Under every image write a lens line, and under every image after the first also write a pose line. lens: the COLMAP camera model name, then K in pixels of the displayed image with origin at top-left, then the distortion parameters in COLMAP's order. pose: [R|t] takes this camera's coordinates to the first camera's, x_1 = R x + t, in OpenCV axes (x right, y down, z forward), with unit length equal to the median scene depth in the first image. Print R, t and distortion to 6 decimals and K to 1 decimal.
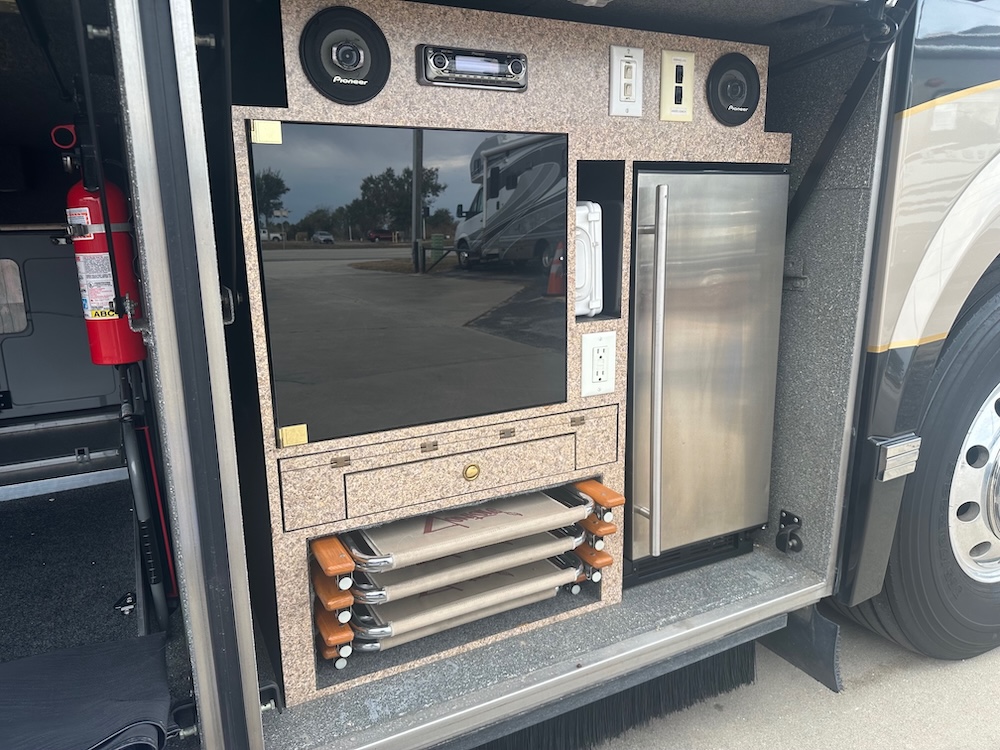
lens RADIAL K [[701.4, 0, 500.0], [0, 701.4, 375.0], [0, 0, 1]] dist [0.166794, -0.302822]
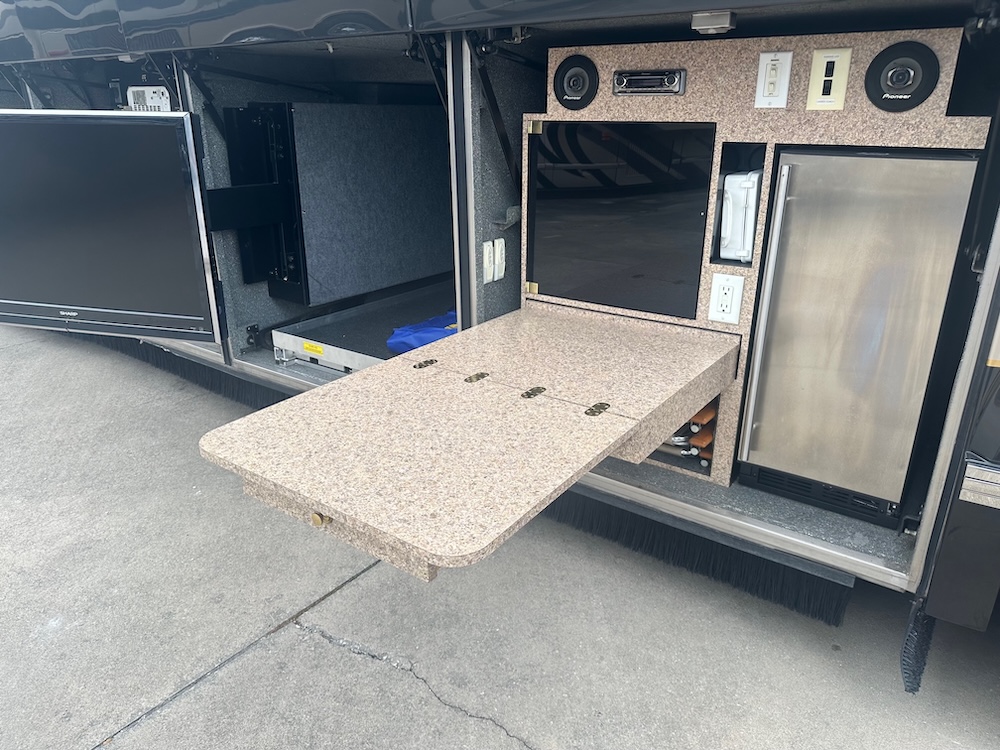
lens RADIAL K [[718.8, 0, 500.0], [0, 718.8, 375.0], [0, 0, 1]] dist [0.057942, -0.049252]
pose [[0.460787, 0.330837, -0.823543, 1.139622], [-0.200426, 0.942743, 0.266580, -0.162117], [0.864584, 0.042222, 0.500712, -0.027638]]
